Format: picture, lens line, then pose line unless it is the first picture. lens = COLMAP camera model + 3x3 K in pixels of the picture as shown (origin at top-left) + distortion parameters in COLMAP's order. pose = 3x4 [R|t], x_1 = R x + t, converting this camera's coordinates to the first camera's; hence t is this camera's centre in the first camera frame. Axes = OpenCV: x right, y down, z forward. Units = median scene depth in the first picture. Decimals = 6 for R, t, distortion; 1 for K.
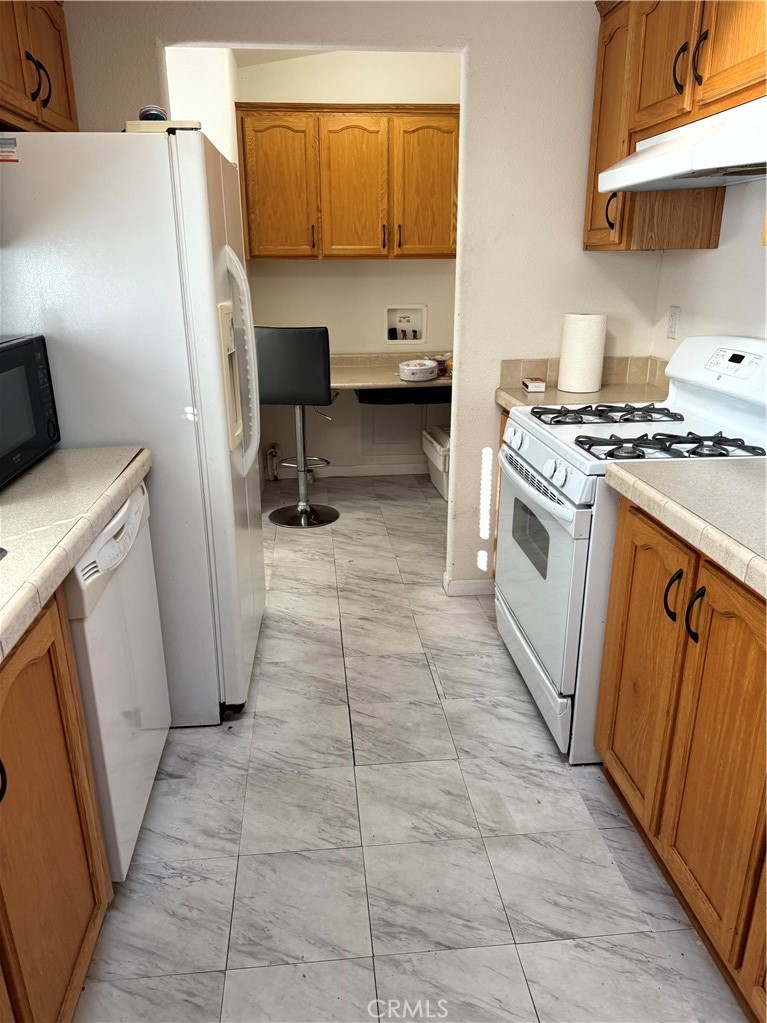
lens RADIAL K [[728.4, 0, 384.7], [0, 728.4, 518.9], [0, 0, 1]] dist [0.037228, -0.051557]
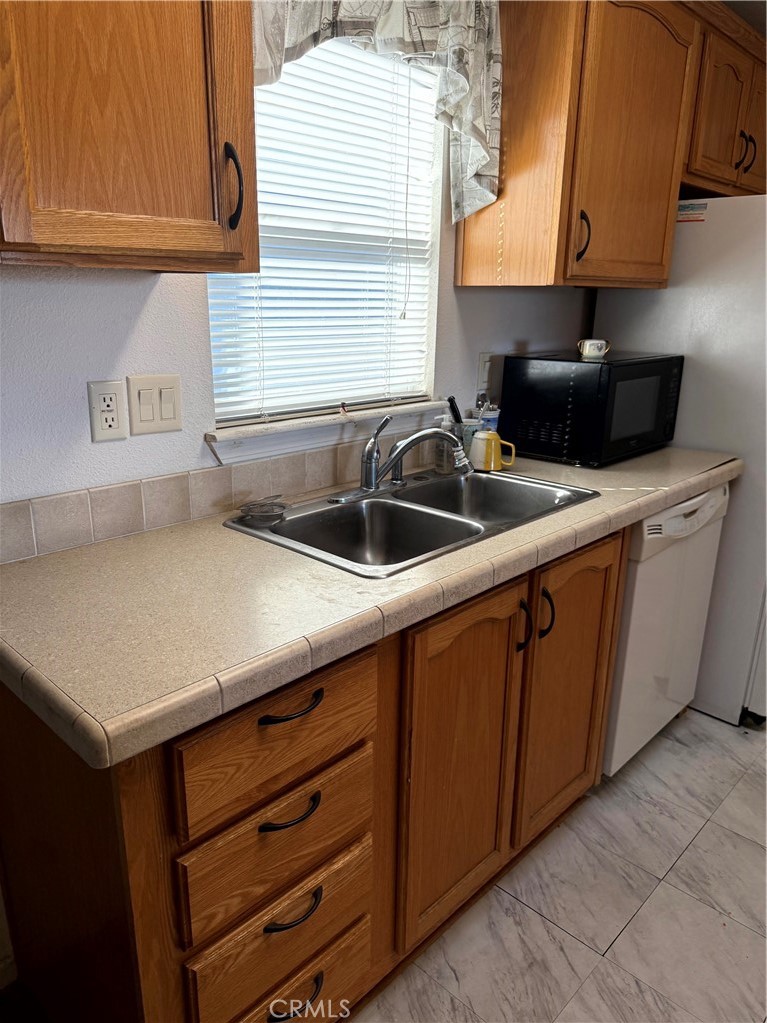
lens RADIAL K [[728.4, 0, 377.2], [0, 728.4, 526.3], [0, 0, 1]] dist [0.037228, -0.051557]
pose [[0.652269, 0.244241, -0.717559, 0.156622], [-0.270895, 0.959257, 0.080262, 0.068667], [0.707927, 0.142031, 0.691857, -0.193000]]
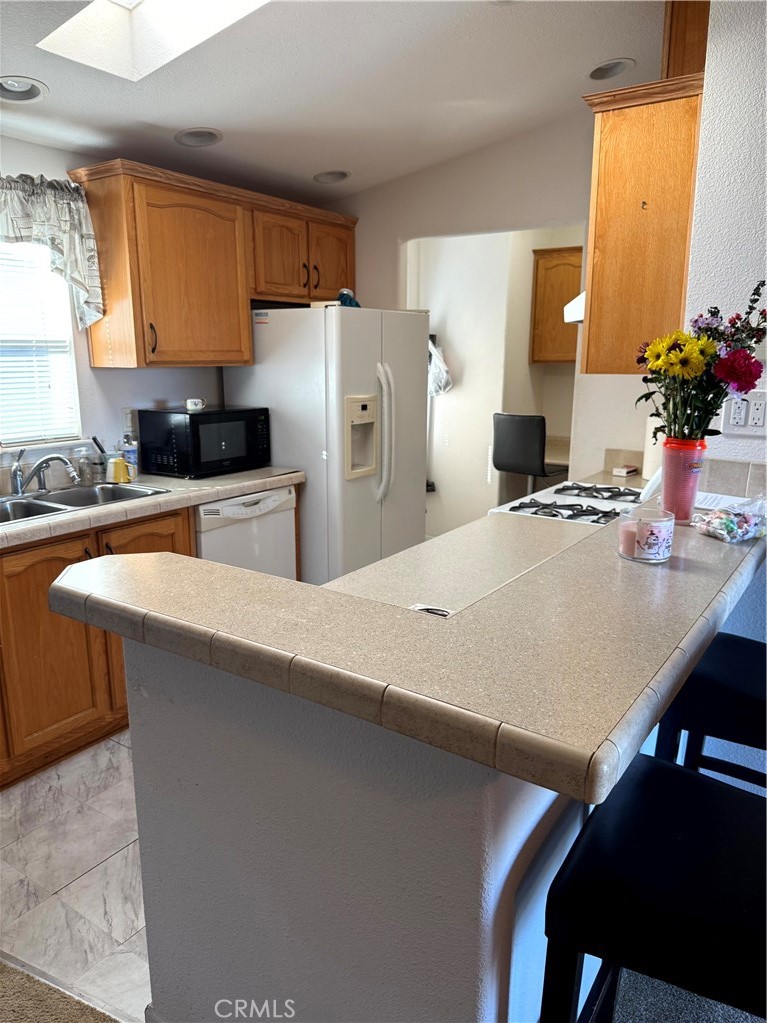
lens RADIAL K [[728.4, 0, 374.4], [0, 728.4, 518.7], [0, 0, 1]] dist [0.037228, -0.051557]
pose [[0.764972, 0.152555, -0.625735, 0.952125], [-0.220216, 0.974941, -0.031526, 0.036091], [0.605246, 0.161914, 0.779398, -0.277489]]
